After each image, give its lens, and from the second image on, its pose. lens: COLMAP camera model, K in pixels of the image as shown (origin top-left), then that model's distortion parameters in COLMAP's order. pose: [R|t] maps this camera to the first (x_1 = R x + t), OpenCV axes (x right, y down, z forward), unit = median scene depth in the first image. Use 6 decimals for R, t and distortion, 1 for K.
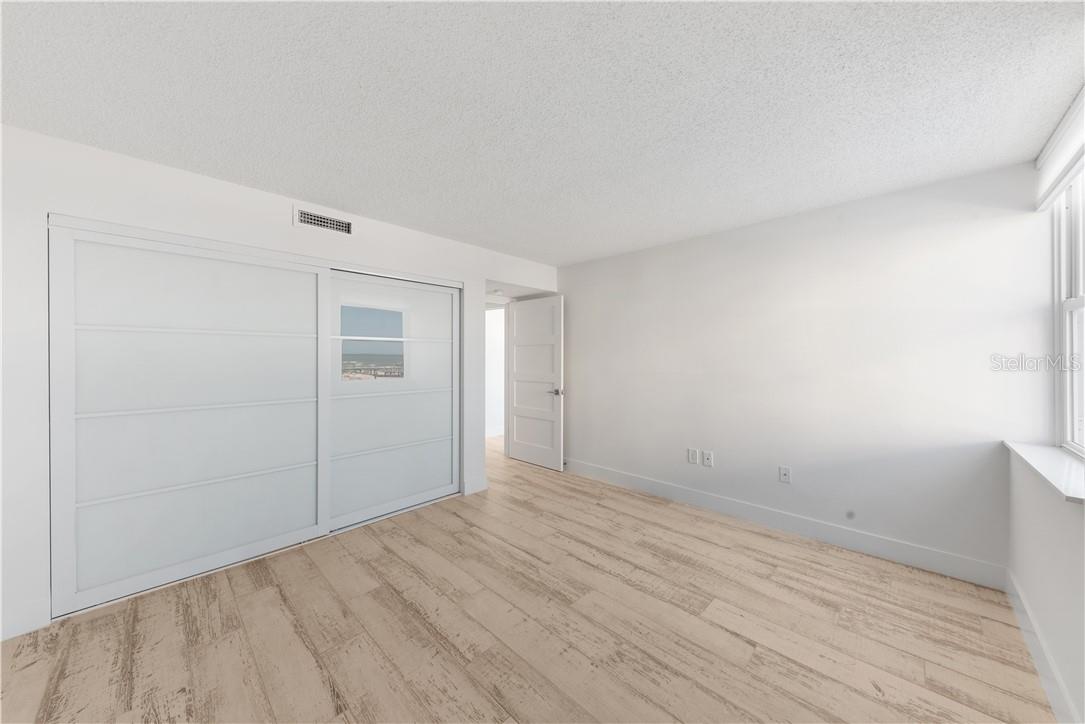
lens RADIAL K [[374.3, 0, 546.3], [0, 374.3, 362.0], [0, 0, 1]] dist [0.004494, -0.003163]
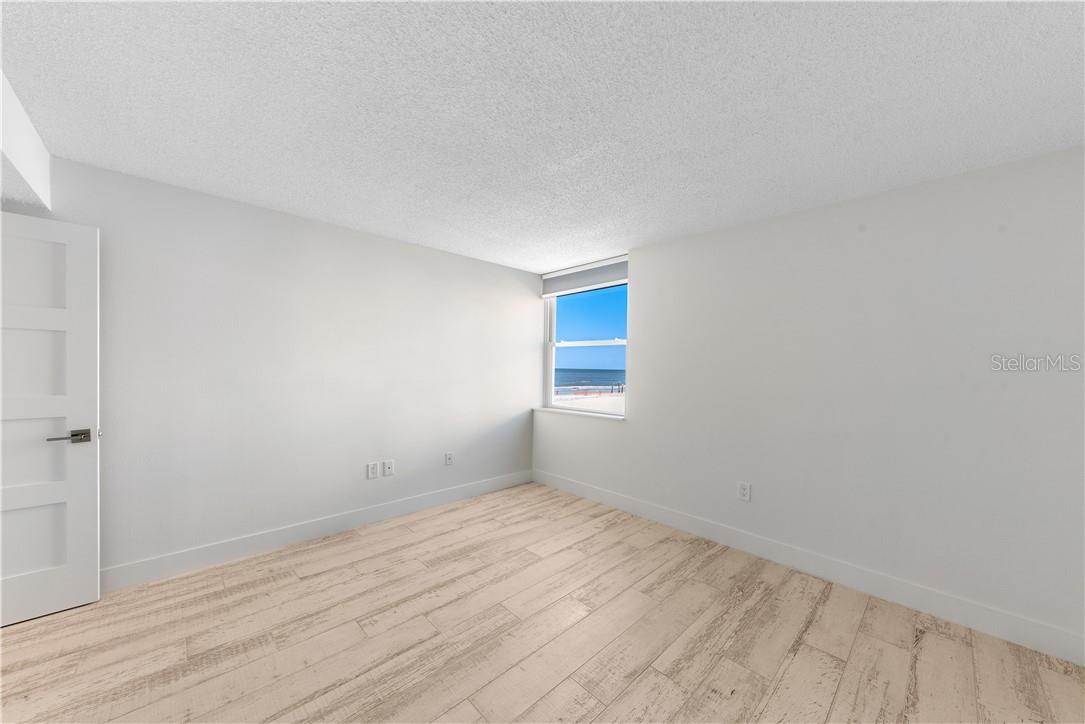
lens RADIAL K [[380.7, 0, 552.5], [0, 380.7, 353.1], [0, 0, 1]] dist [0.002726, -0.001713]
pose [[0.025361, 0.036714, 0.999004, -0.785242], [-0.006070, 0.999313, -0.036571, -0.014039], [-0.999660, -0.005137, 0.025566, 0.733644]]
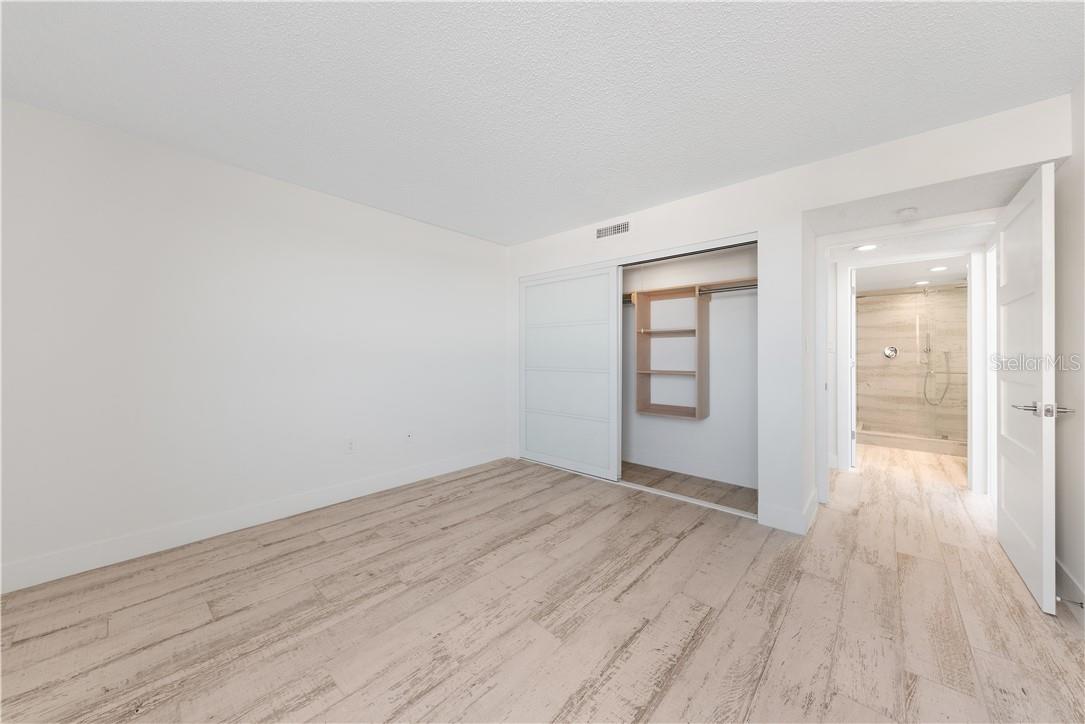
lens RADIAL K [[375.1, 0, 546.3], [0, 375.1, 355.7], [0, 0, 1]] dist [0.011435, -0.003184]
pose [[0.042006, 0.002628, -0.999114, 0.733999], [-0.013904, 0.999901, 0.002045, 0.052369], [0.999021, 0.013806, 0.042039, 0.811569]]
